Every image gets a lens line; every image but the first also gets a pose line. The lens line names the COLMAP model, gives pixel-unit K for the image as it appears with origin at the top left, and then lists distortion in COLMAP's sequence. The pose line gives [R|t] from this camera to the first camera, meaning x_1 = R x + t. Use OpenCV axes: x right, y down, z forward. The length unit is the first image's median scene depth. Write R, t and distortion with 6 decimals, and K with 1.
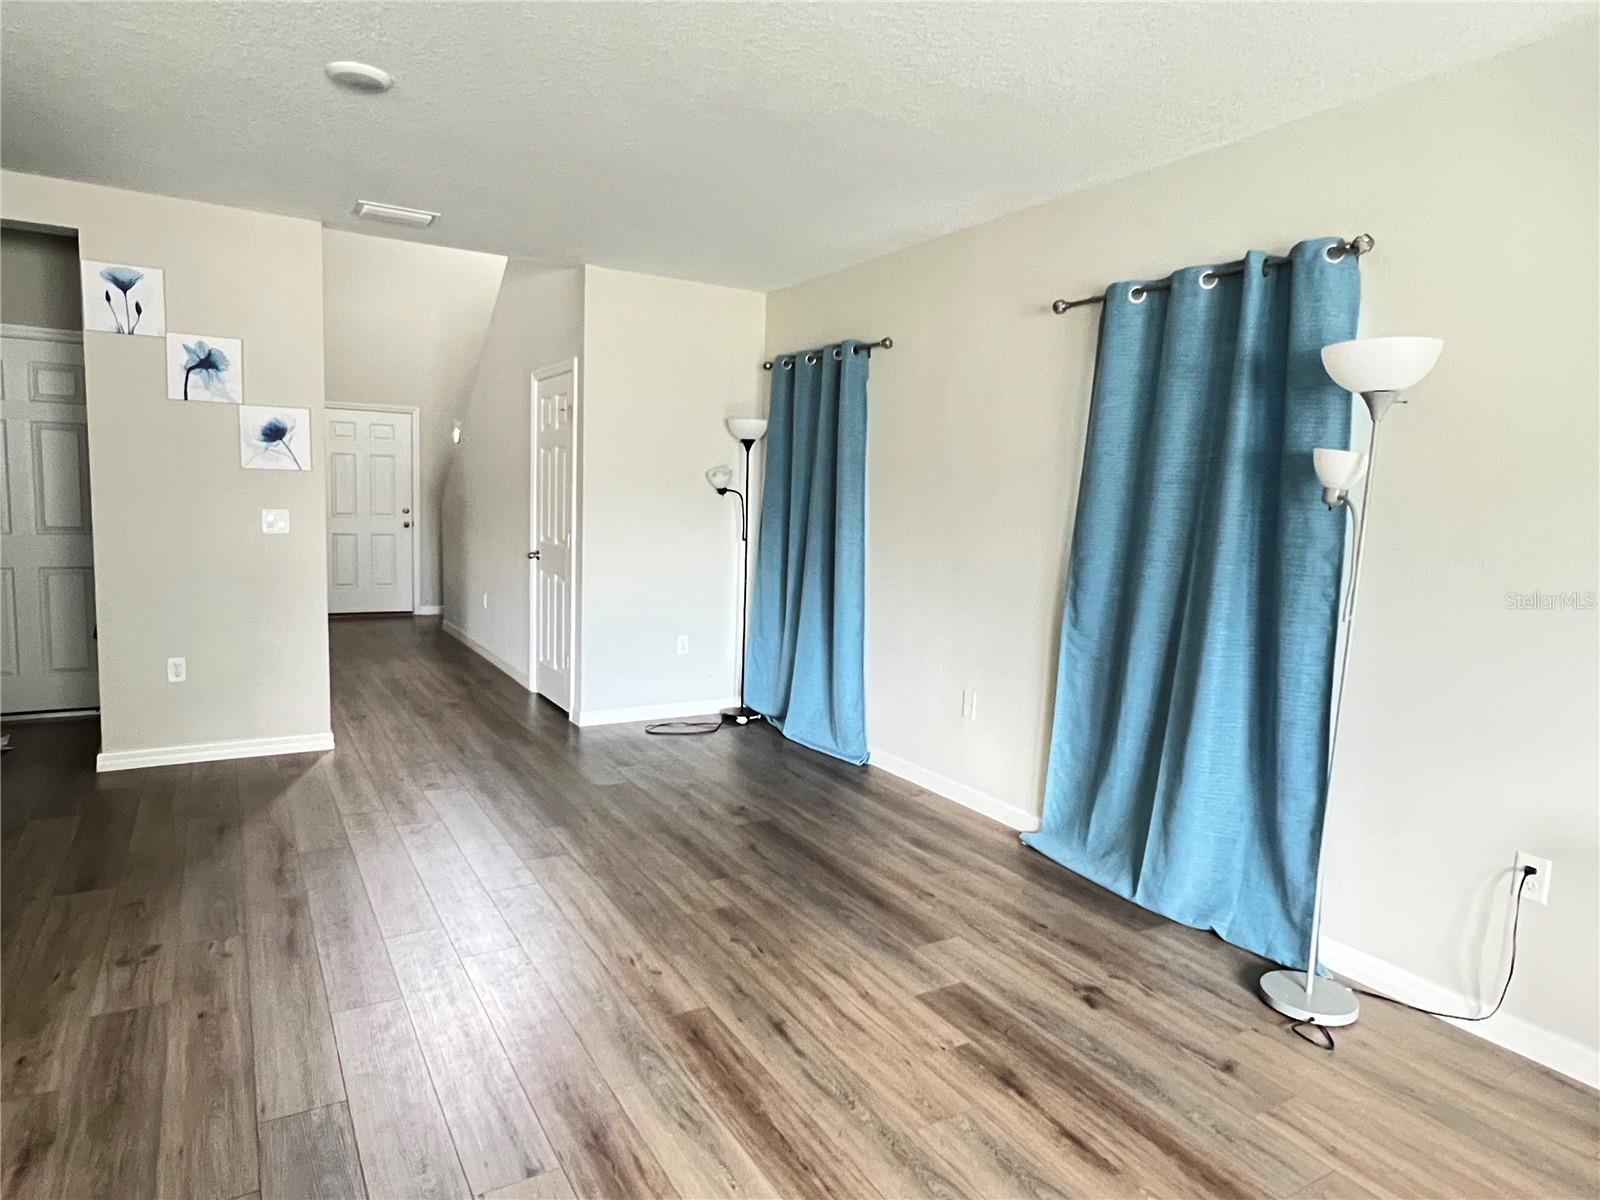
lens RADIAL K [[967.8, 0, 796.6], [0, 967.8, 603.3], [0, 0, 1]] dist [0.013206, 0.001744]
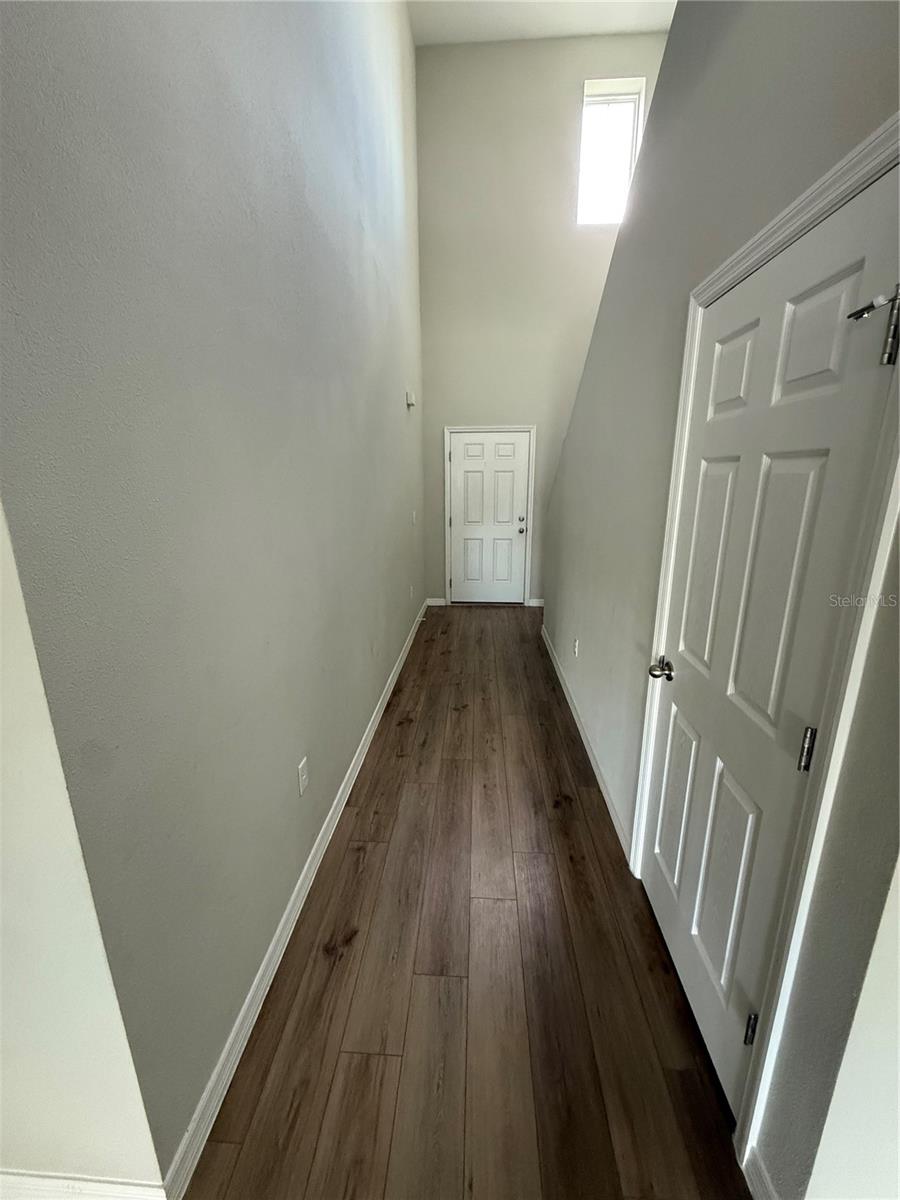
lens RADIAL K [[480.3, 0, 452.7], [0, 480.3, 594.5], [0, 0, 1]] dist [0.001718, -0.000333]
pose [[0.830595, 0.097703, -0.548239, -0.313467], [-0.030294, 0.990958, 0.130705, -0.168208], [0.556052, -0.091955, 0.826045, 1.008737]]
